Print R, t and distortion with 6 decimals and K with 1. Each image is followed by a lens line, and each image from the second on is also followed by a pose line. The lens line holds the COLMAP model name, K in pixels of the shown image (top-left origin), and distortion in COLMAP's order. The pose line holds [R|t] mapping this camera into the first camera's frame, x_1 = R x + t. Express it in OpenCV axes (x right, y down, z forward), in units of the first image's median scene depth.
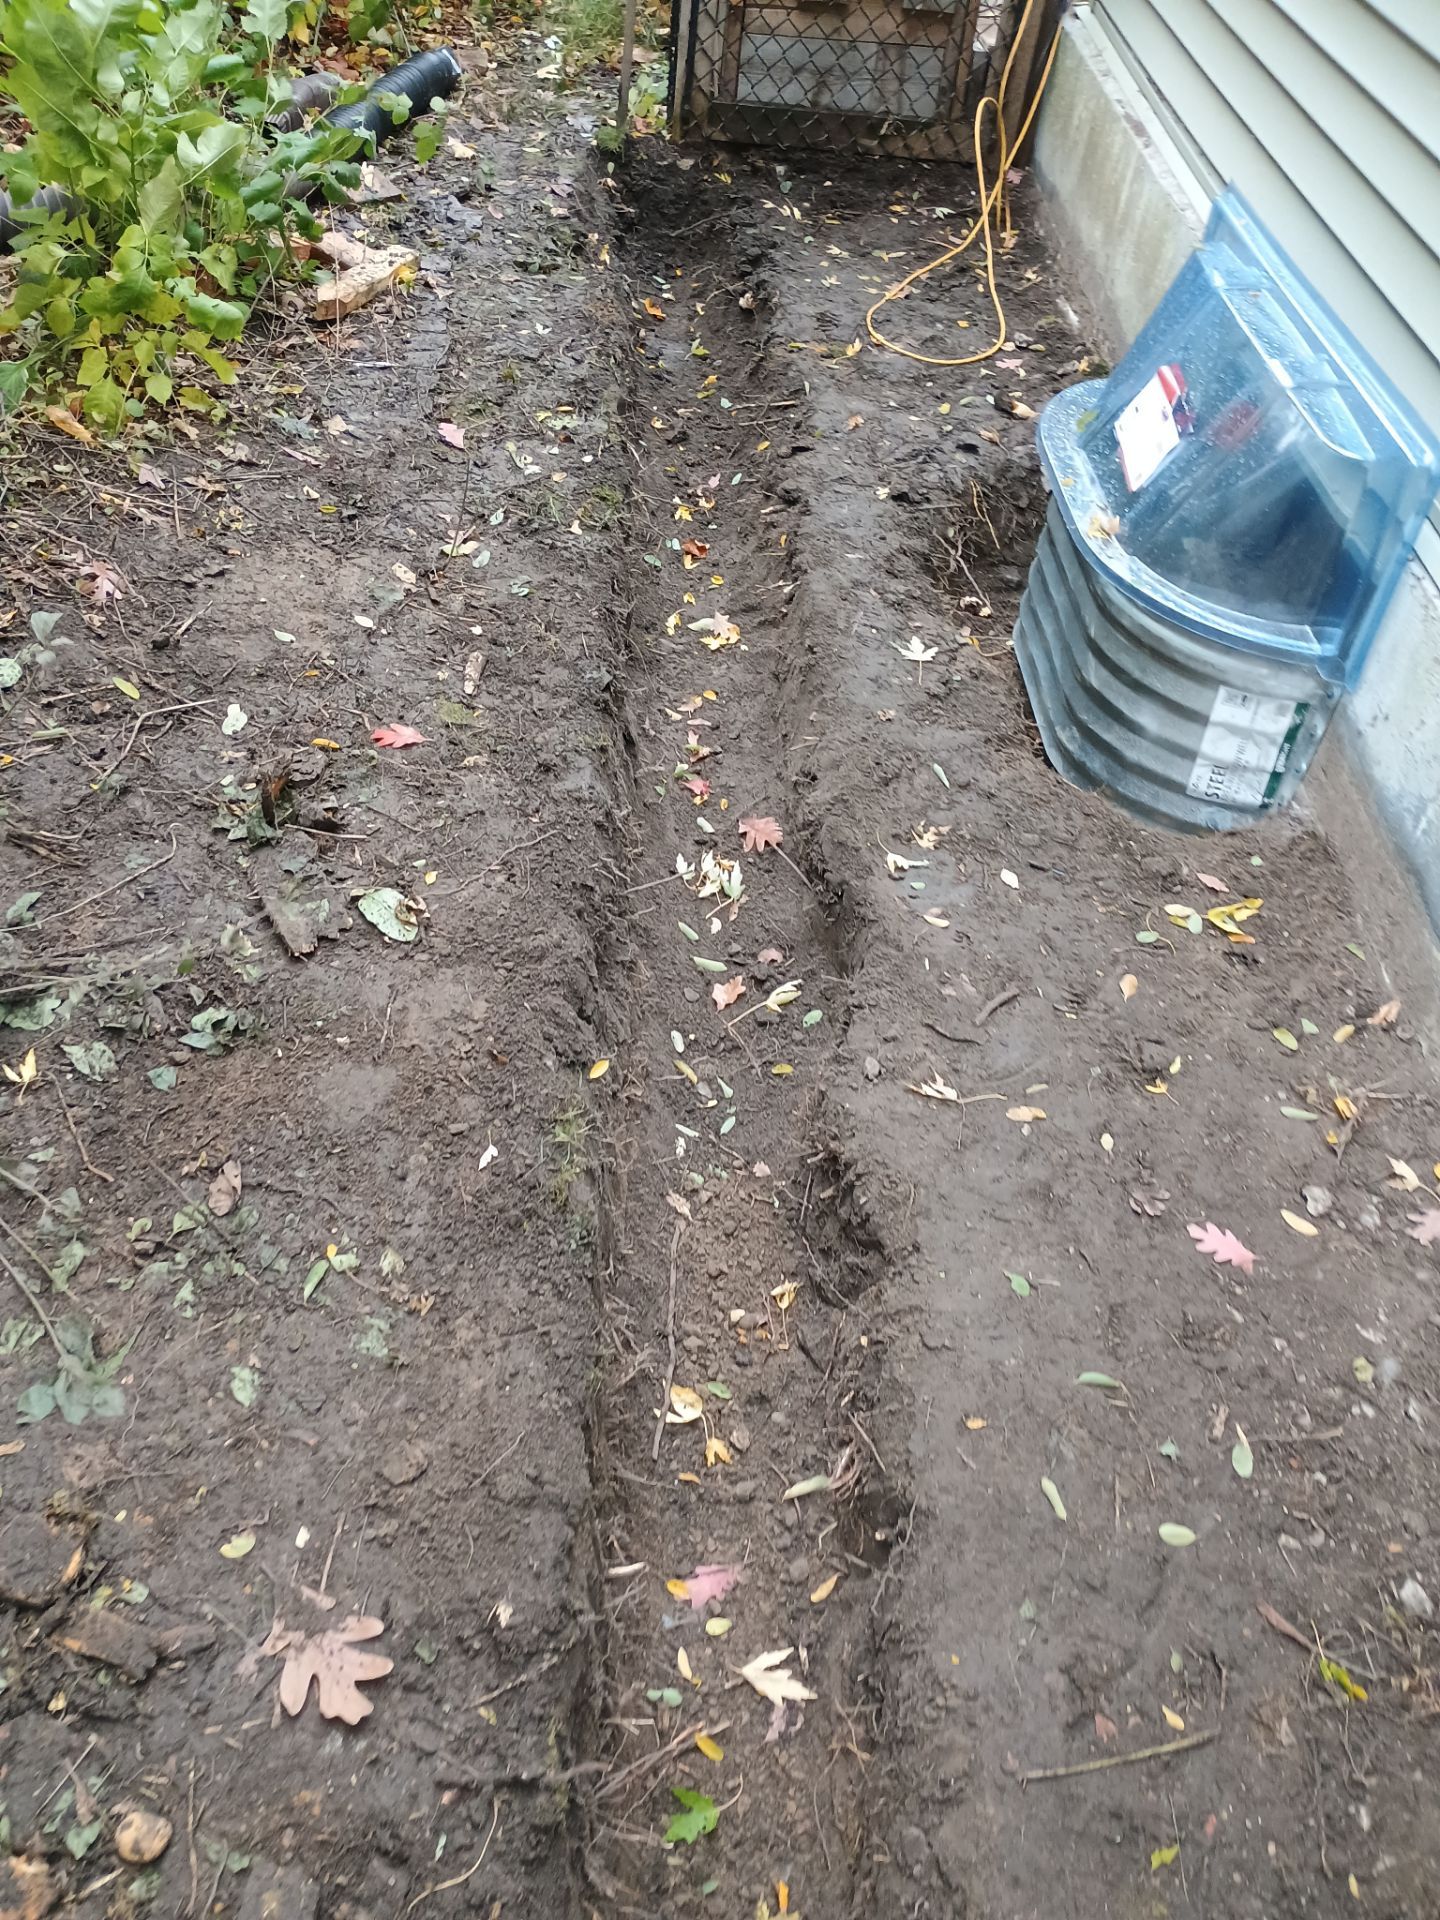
lens RADIAL K [[1676.7, 0, 642.4], [0, 1676.7, 965.0], [0, 0, 1]] dist [0.057729, -0.046184]
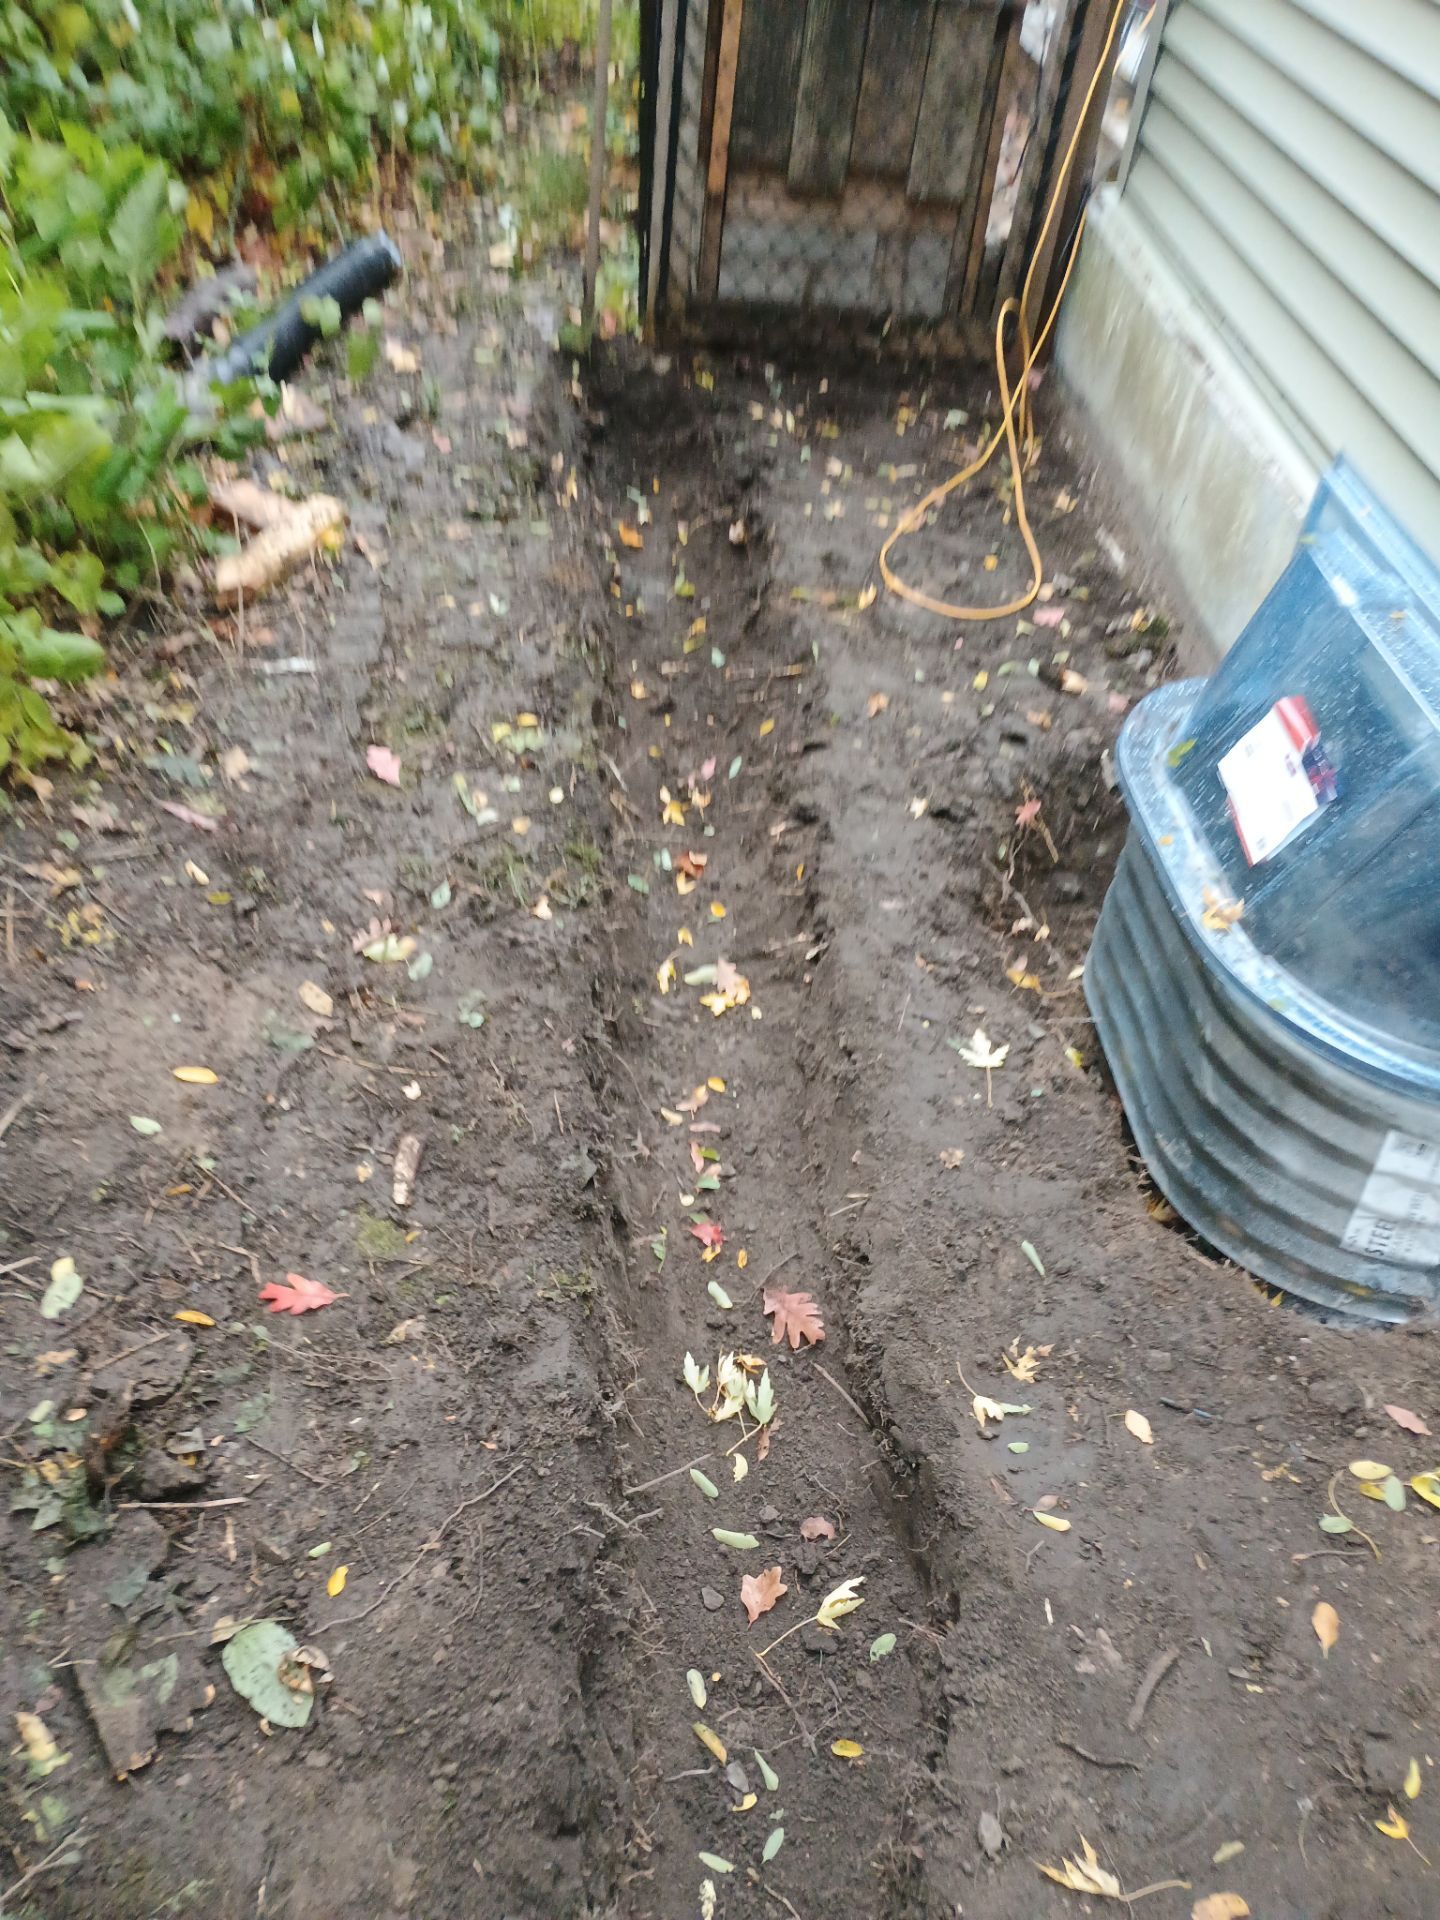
lens RADIAL K [[1699.4, 0, 686.5], [0, 1699.4, 954.8], [0, 0, 1]] dist [0.069403, -0.070034]
pose [[0.998956, -0.019565, 0.041287, -0.006207], [0.021730, 0.998377, -0.052641, -0.188960], [-0.040190, 0.053483, 0.997760, 0.207459]]
